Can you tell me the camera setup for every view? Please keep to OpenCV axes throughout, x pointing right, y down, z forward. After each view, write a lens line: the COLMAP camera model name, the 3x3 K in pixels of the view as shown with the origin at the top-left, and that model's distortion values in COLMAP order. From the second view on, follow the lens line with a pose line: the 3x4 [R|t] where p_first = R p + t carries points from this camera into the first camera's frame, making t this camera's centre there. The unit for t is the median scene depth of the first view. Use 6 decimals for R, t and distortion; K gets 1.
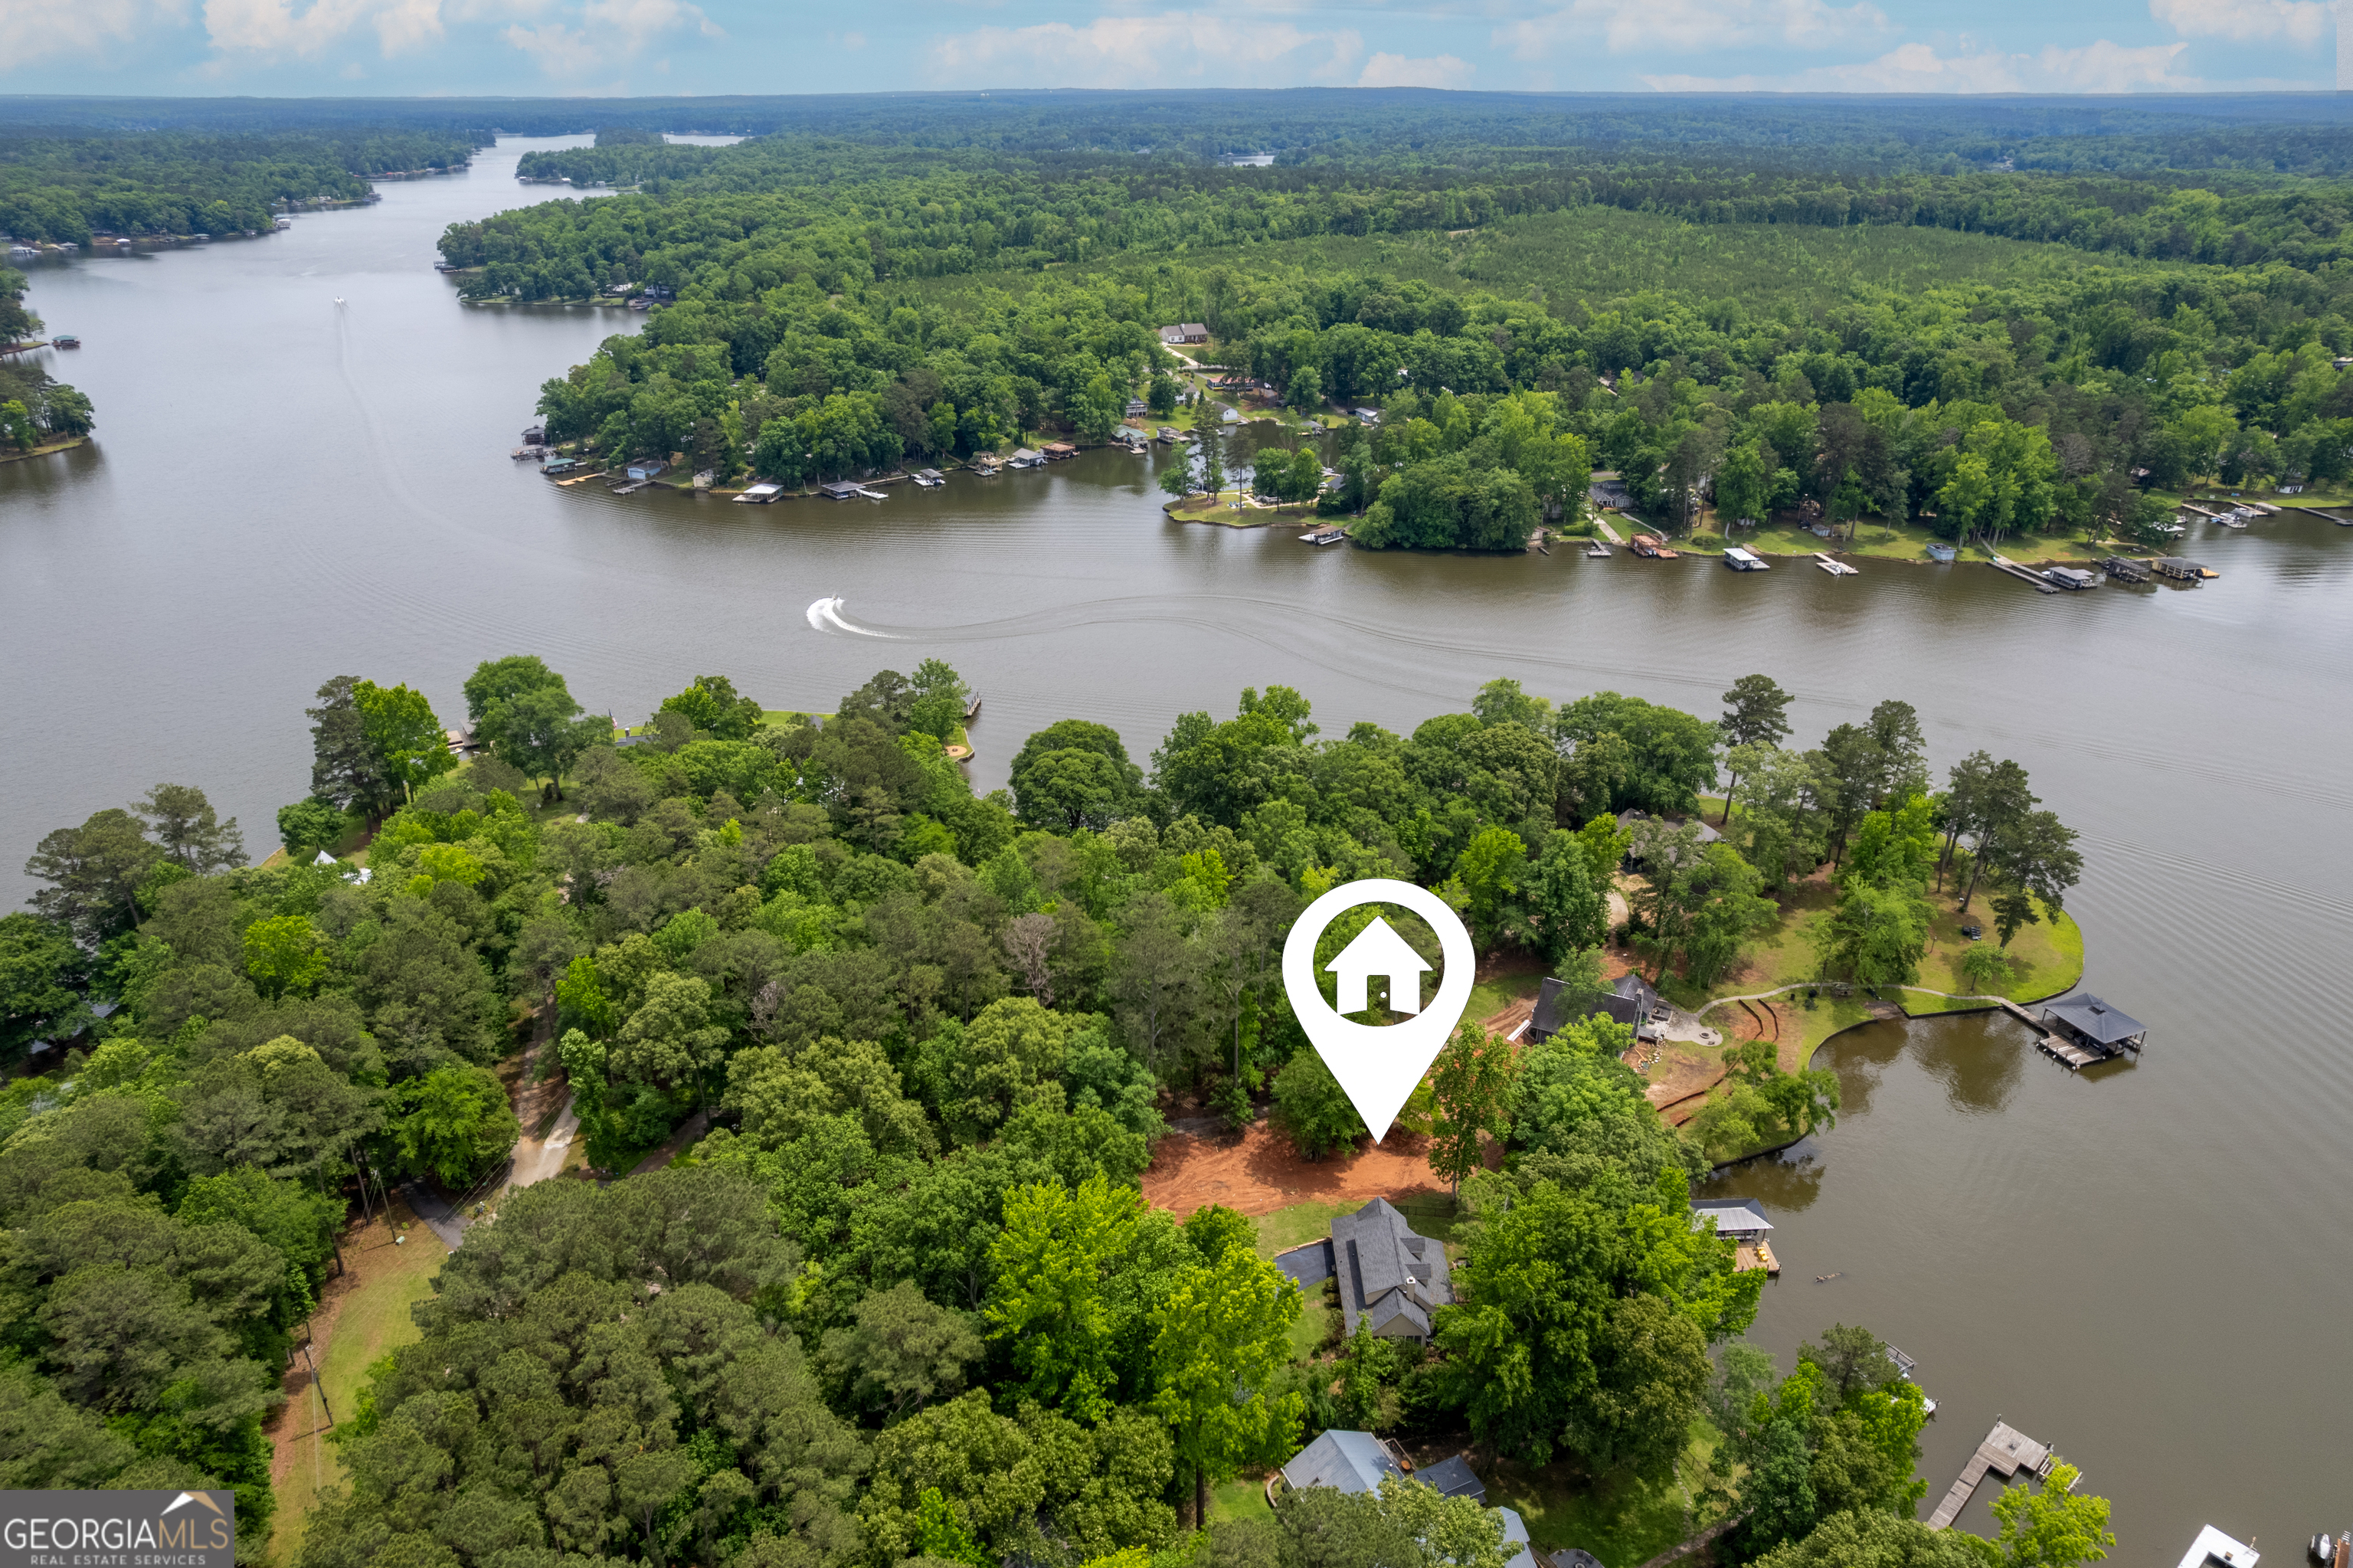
lens RADIAL K [[1489.5, 0, 1146.2], [0, 1489.5, 791.0], [0, 0, 1]] dist [-0.074999, 0.066482]
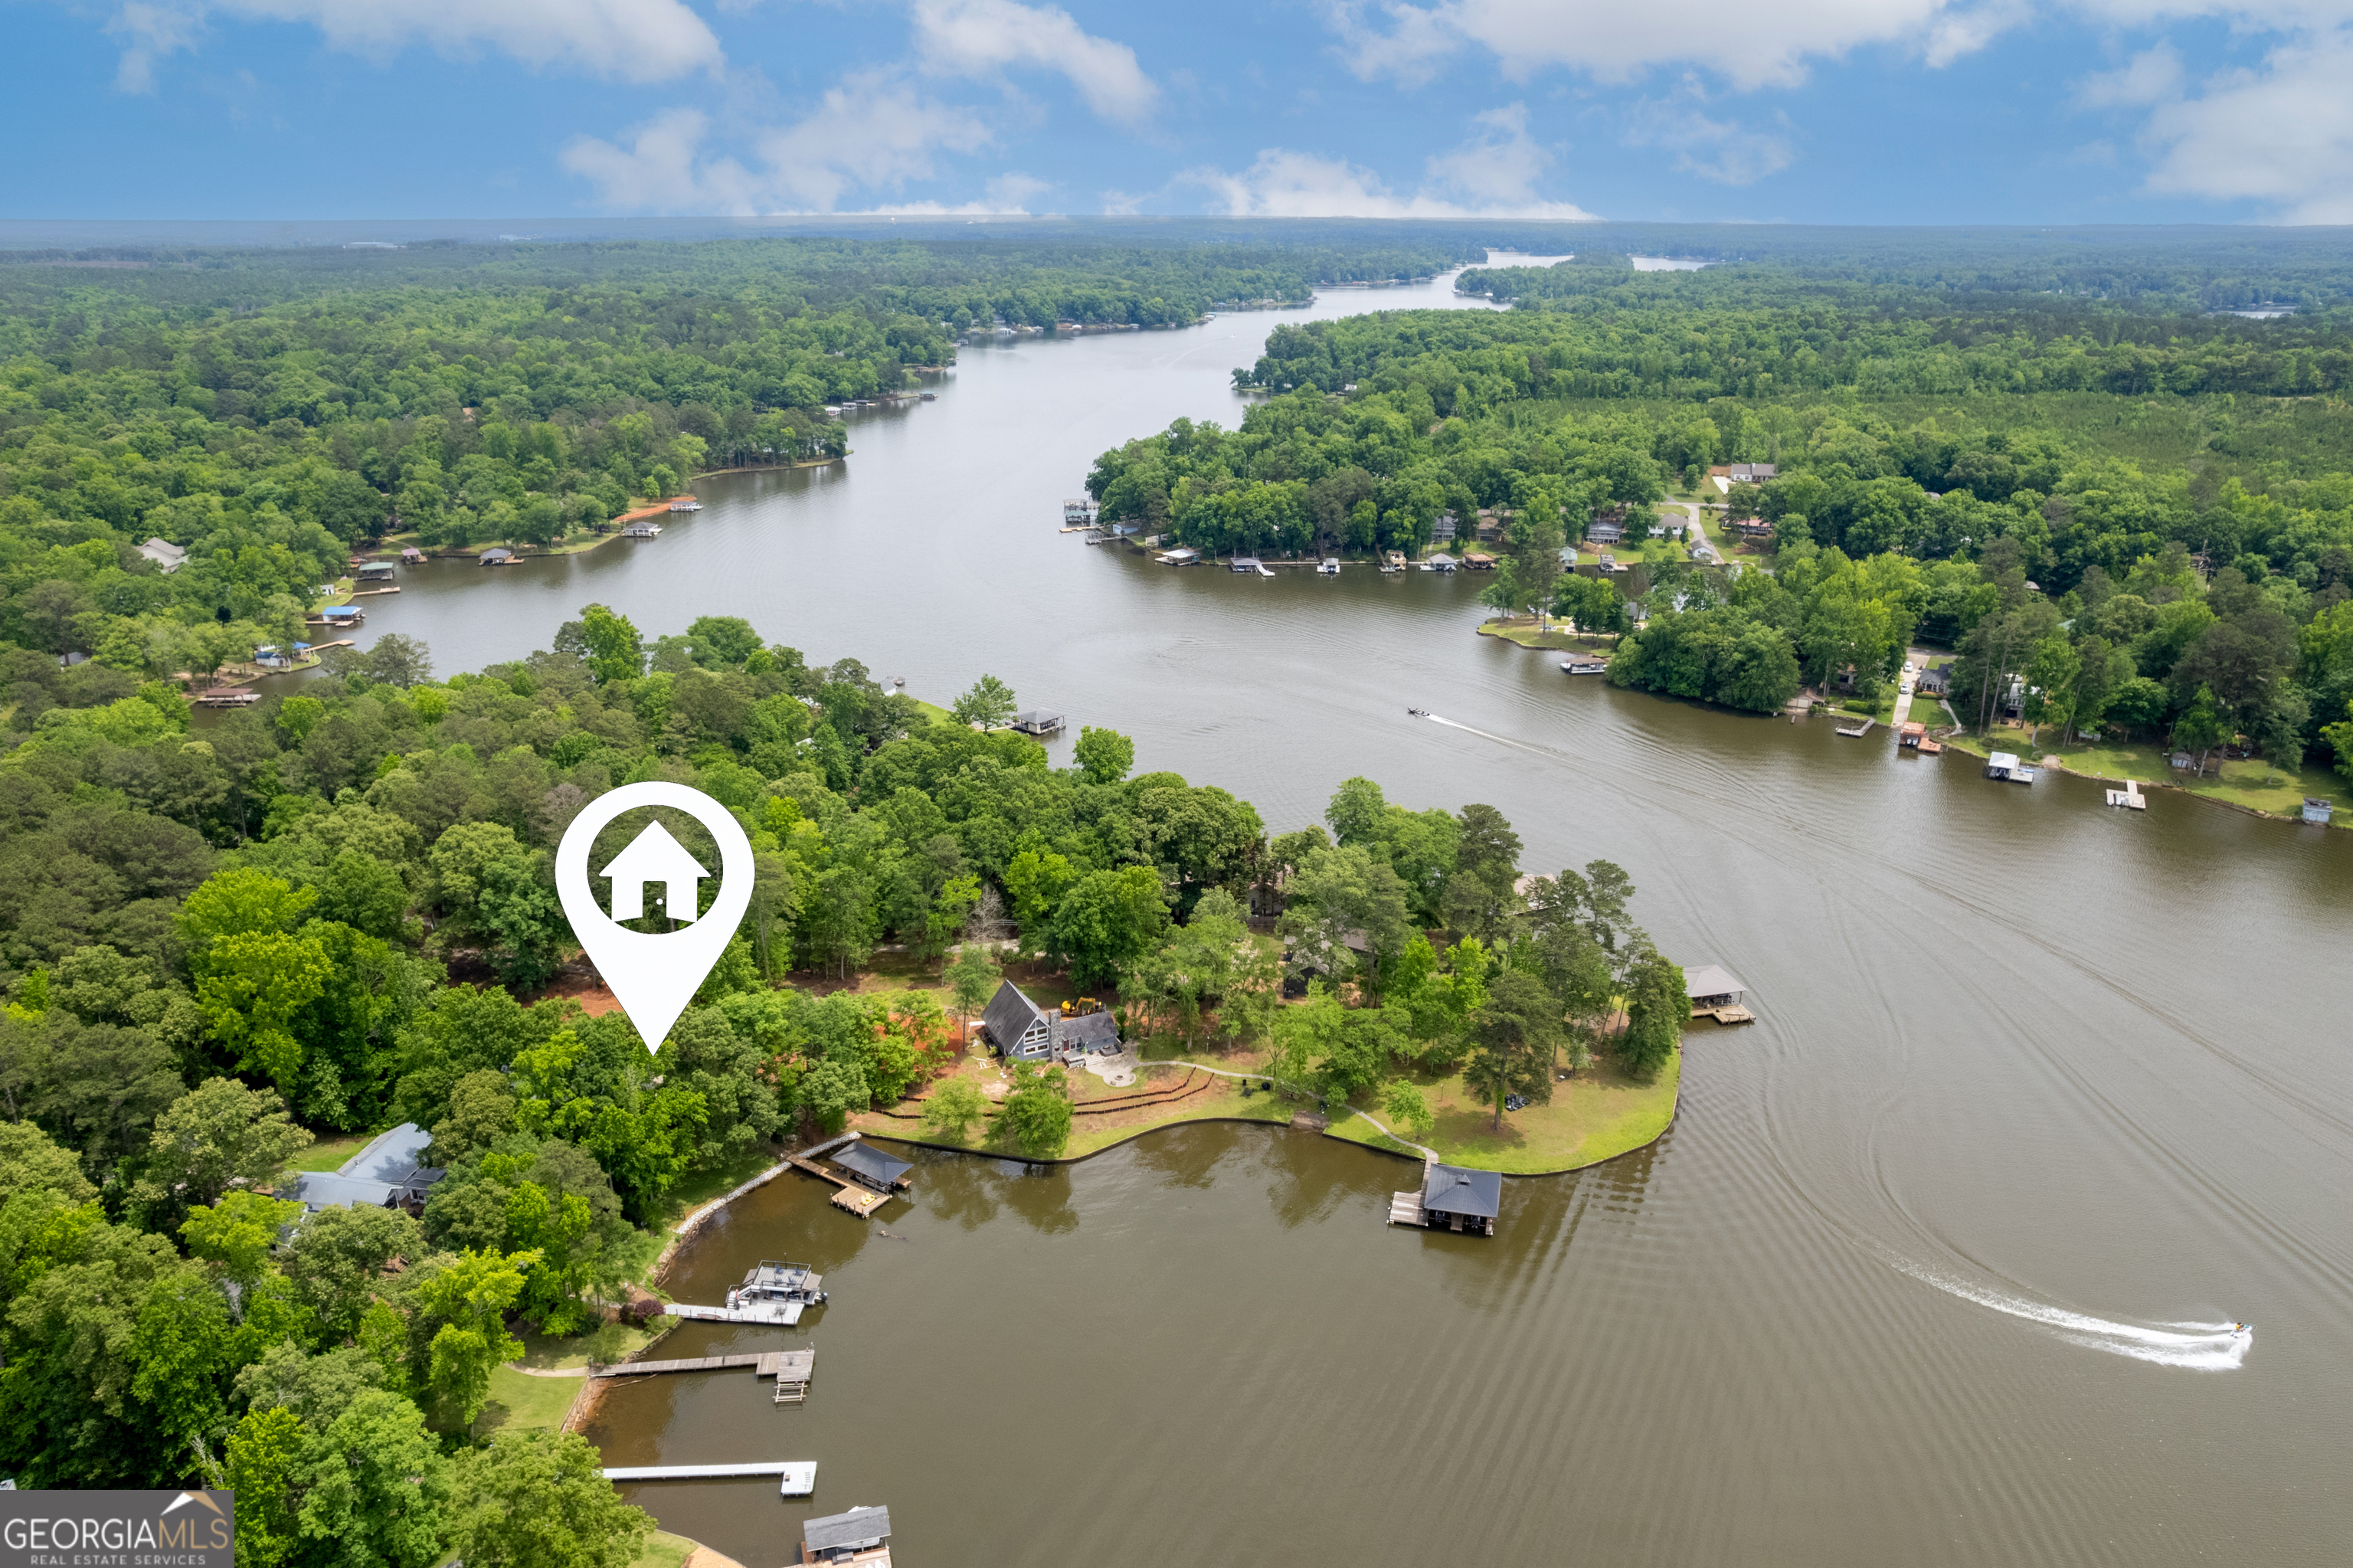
lens RADIAL K [[1489.5, 0, 1146.2], [0, 1489.5, 791.0], [0, 0, 1]] dist [-0.074999, 0.066482]
pose [[0.825644, 0.209540, -0.523837, 0.362620], [-0.247727, 0.968825, -0.002916, -0.015047], [0.506895, 0.132176, 0.851814, 0.024940]]
